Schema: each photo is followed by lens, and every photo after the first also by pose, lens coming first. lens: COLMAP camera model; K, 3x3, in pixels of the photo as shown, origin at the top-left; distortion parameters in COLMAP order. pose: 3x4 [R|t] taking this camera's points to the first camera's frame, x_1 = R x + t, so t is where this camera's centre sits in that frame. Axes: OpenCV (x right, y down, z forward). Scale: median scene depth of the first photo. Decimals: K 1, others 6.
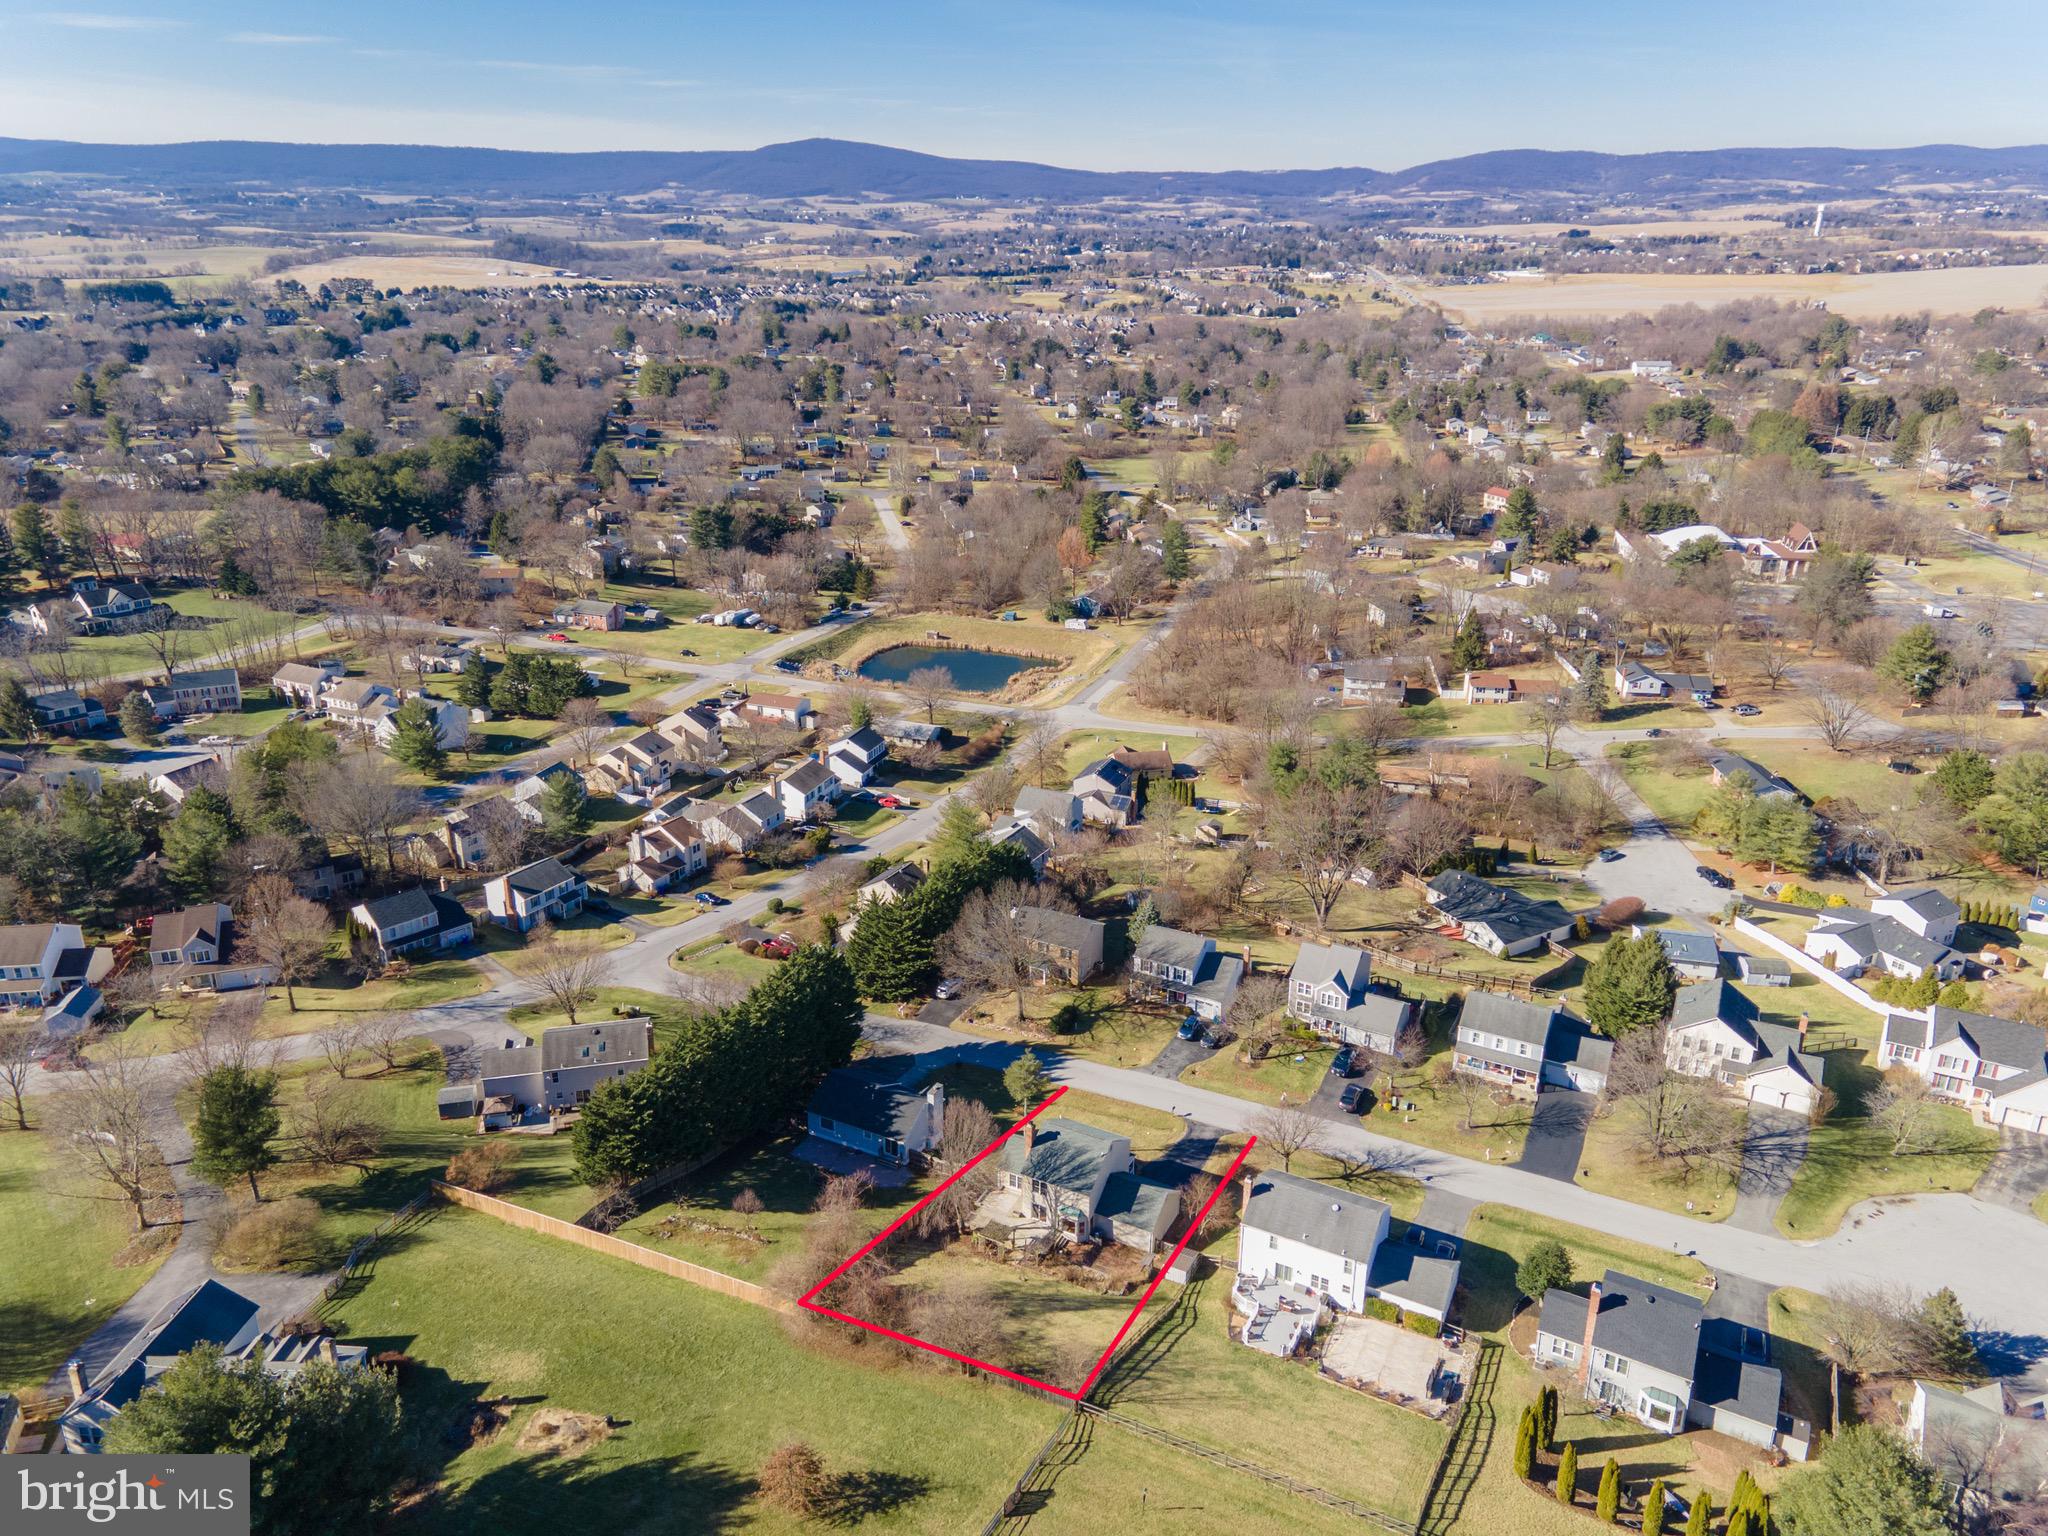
lens RADIAL K [[1427.7, 0, 1019.8], [0, 1427.7, 767.5], [0, 0, 1]] dist [0.066211, 0.024263]
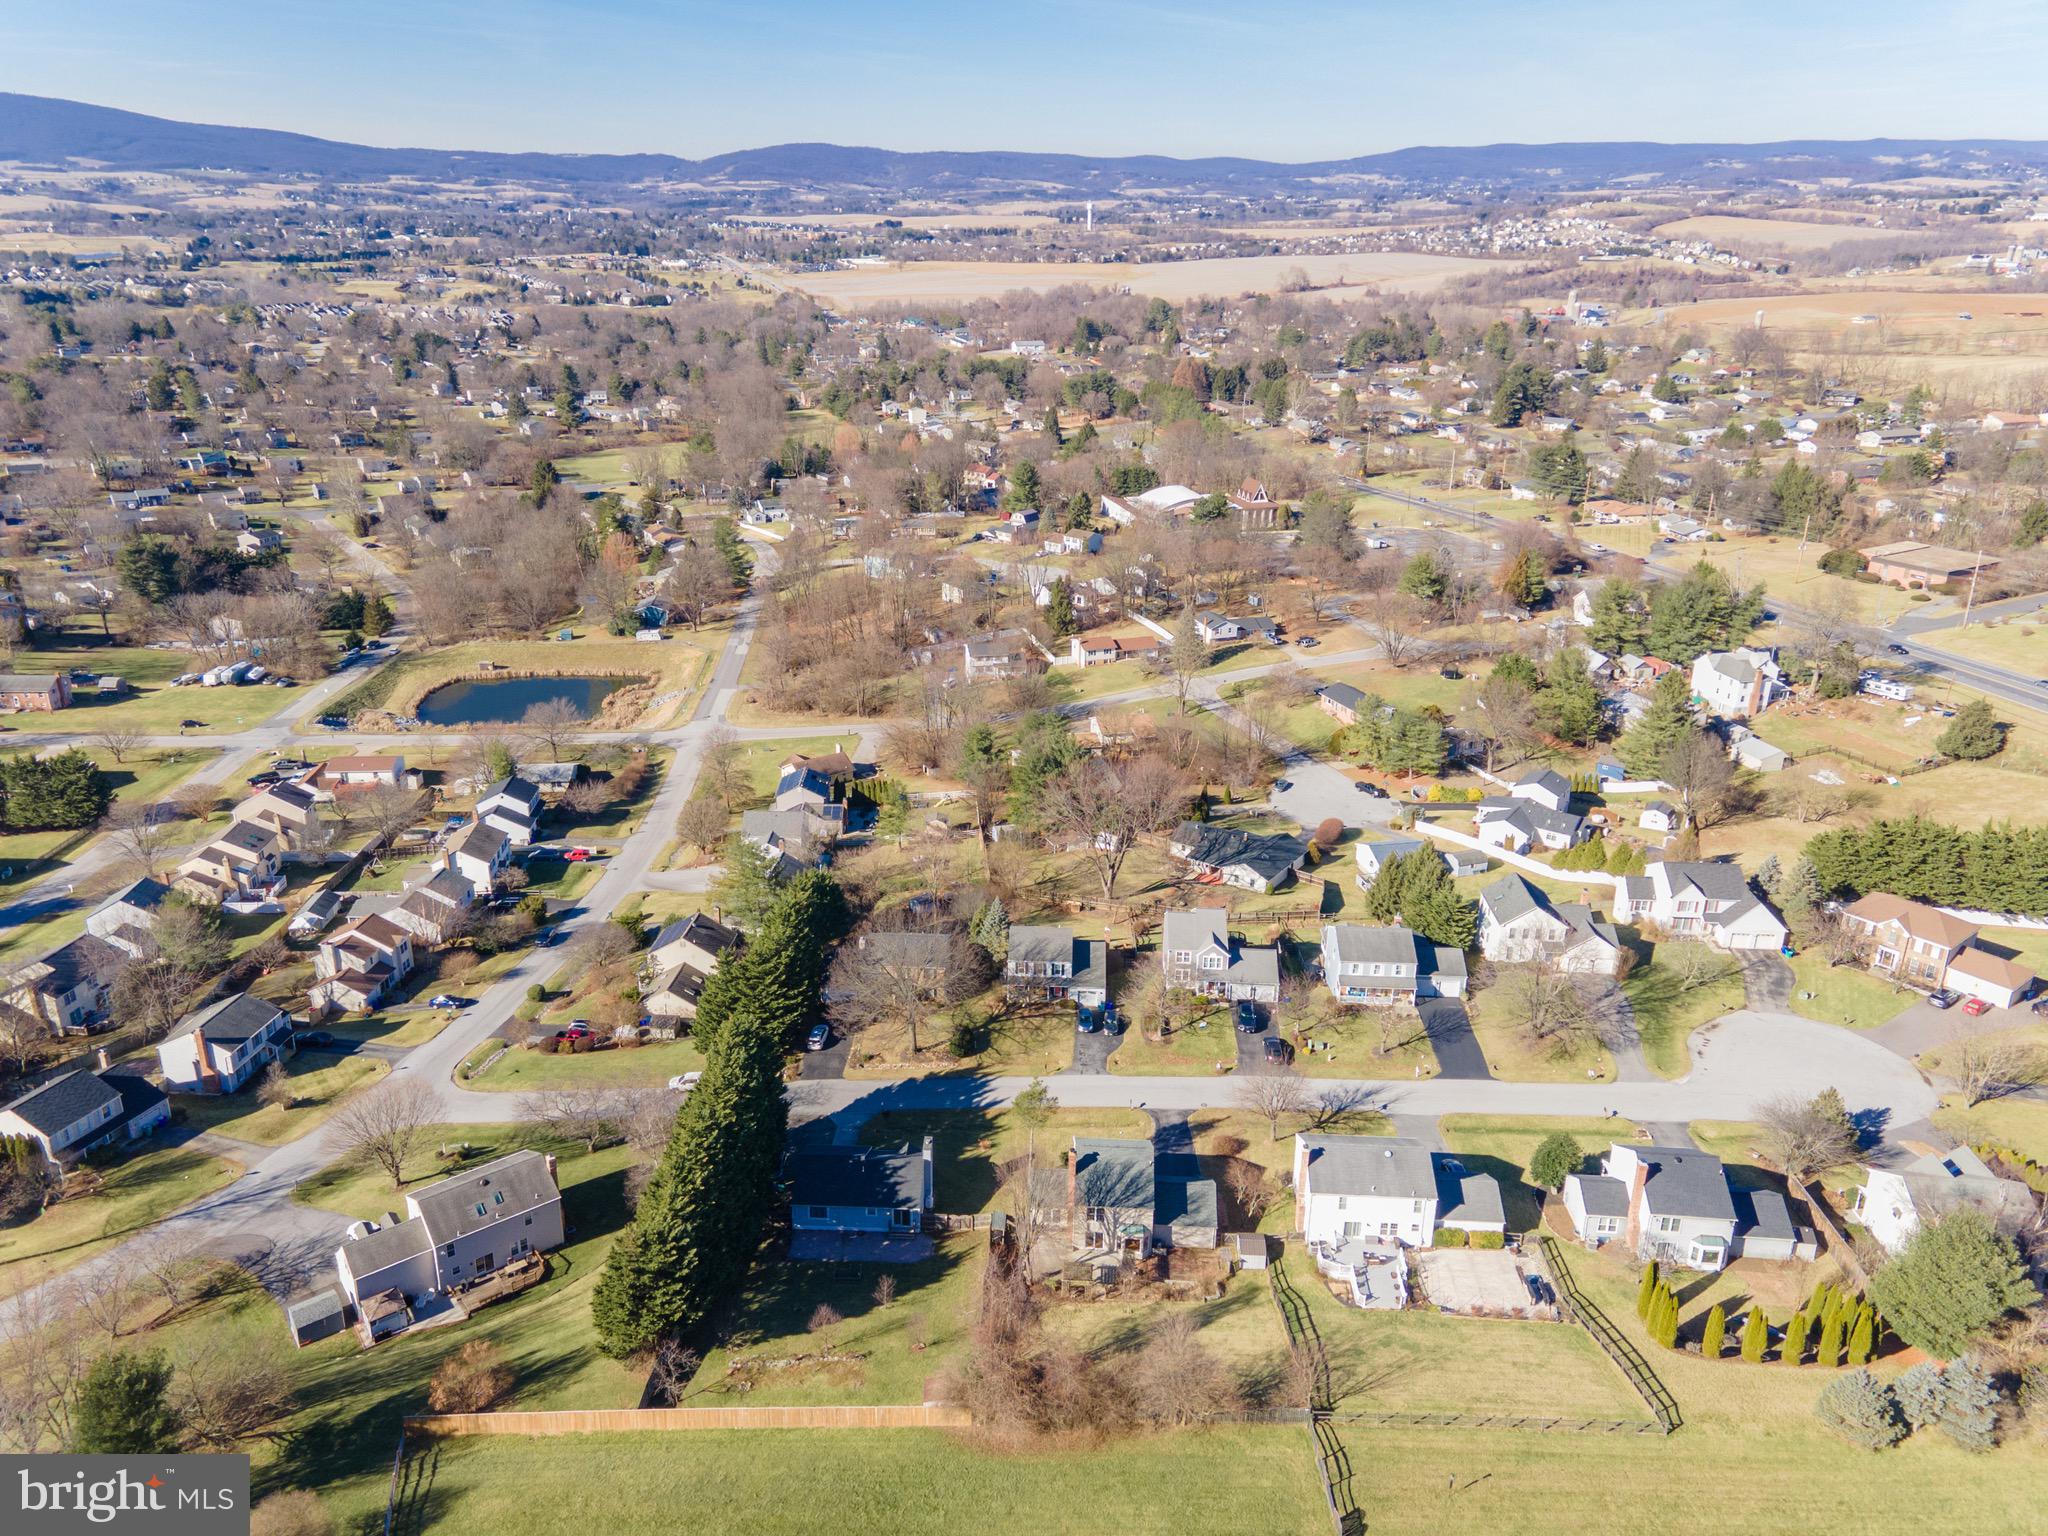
lens RADIAL K [[1427.7, 0, 1027.2], [0, 1427.7, 767.6], [0, 0, 1]] dist [0.066211, 0.024263]
pose [[0.912473, -0.152669, 0.379587, -0.183764], [0.149736, 0.988017, 0.037432, -0.022964], [-0.380753, 0.022682, 0.924399, 0.068250]]
